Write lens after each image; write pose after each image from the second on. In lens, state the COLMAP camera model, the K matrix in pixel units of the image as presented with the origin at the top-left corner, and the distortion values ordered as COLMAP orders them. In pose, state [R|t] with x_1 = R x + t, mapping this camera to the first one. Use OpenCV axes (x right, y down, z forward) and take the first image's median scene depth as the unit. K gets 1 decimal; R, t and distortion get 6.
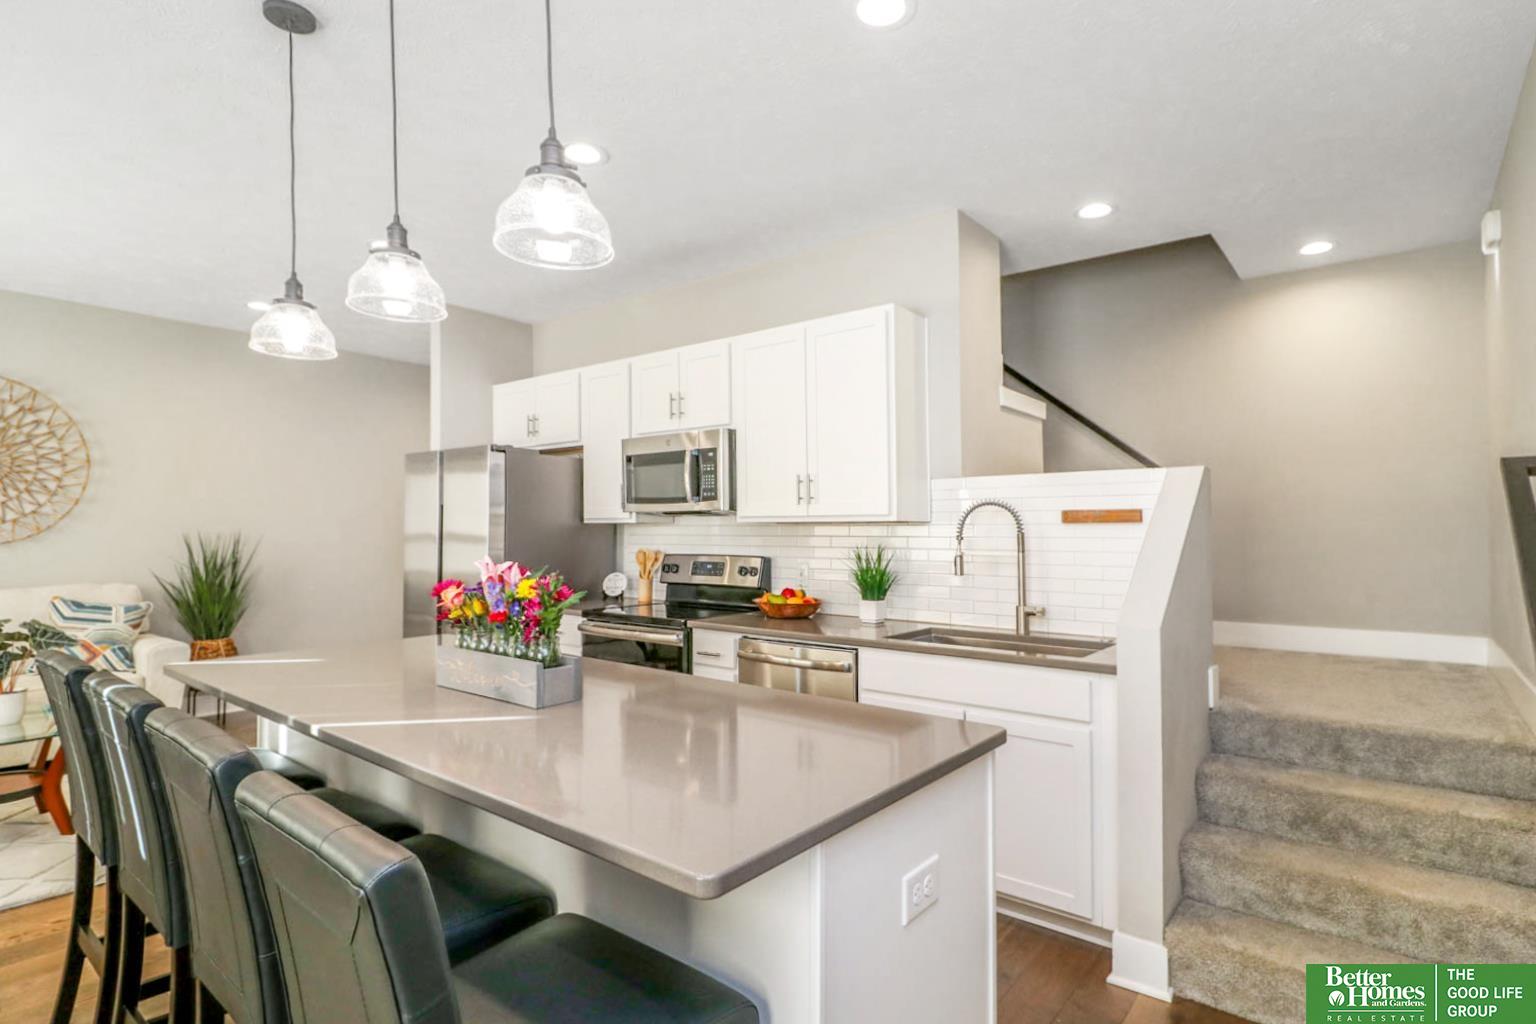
lens RADIAL K [[754.4, 0, 804.5], [0, 754.4, 539.7], [0, 0, 1]] dist [-0.000027, -0.018180]
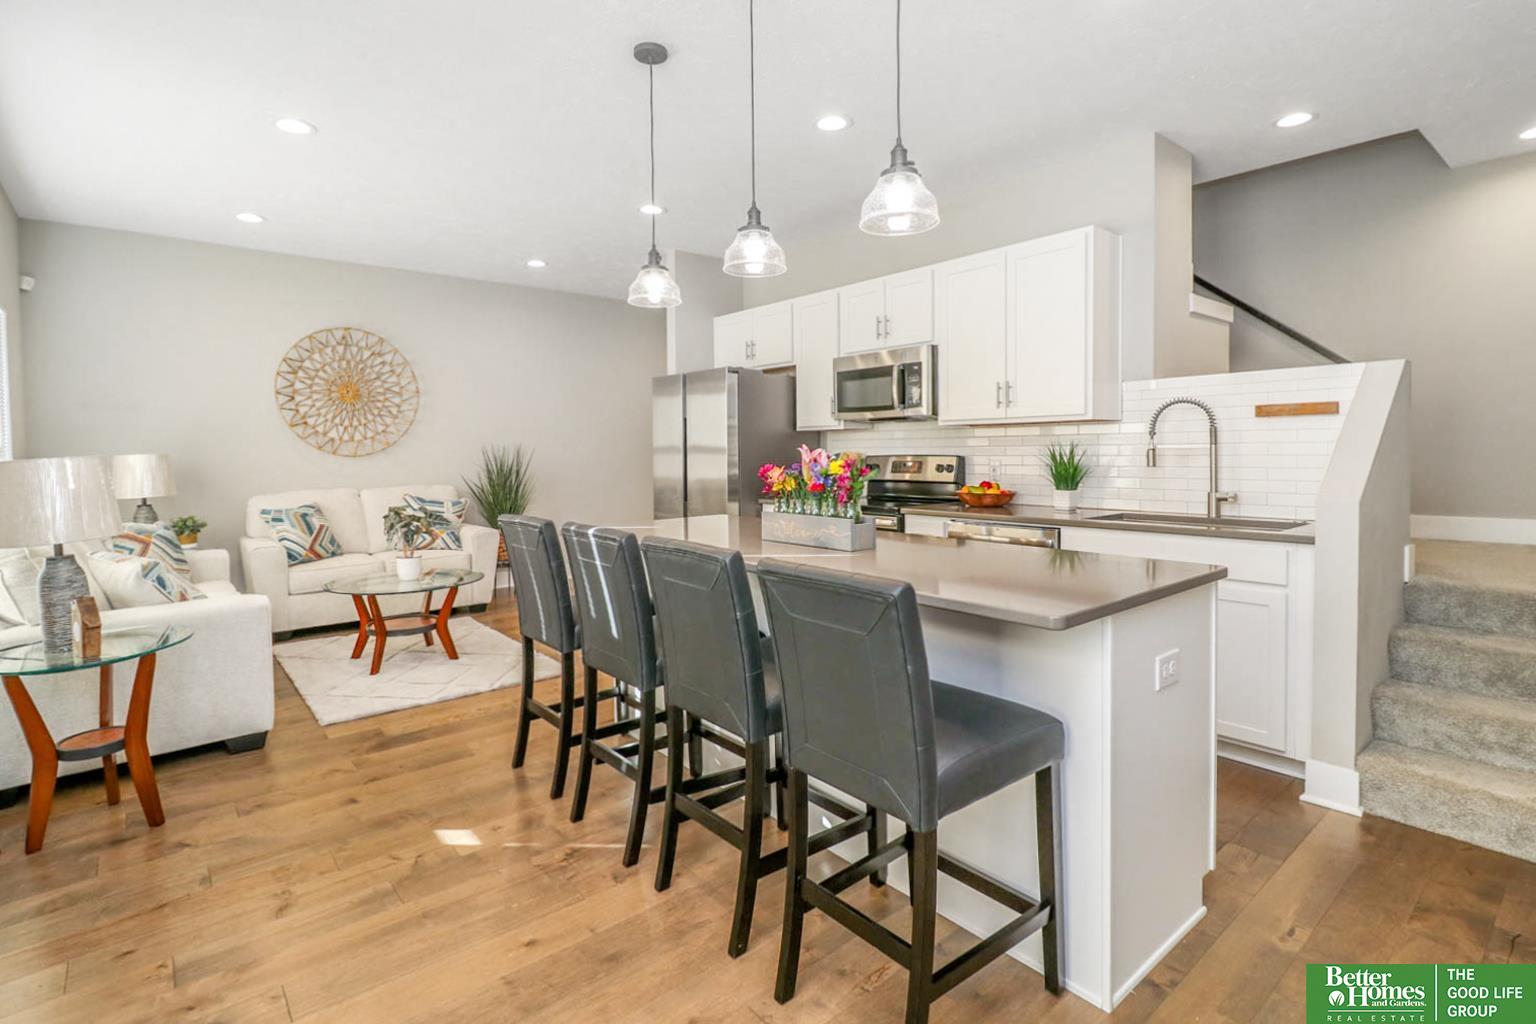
lens RADIAL K [[743.3, 0, 758.1], [0, 743.3, 497.9], [0, 0, 1]] dist [0.000631, -0.011187]
pose [[0.975452, -0.001673, -0.220204, -0.117879], [0.013575, 0.998526, 0.052549, 0.026821], [0.219791, -0.054248, 0.974037, -0.204355]]
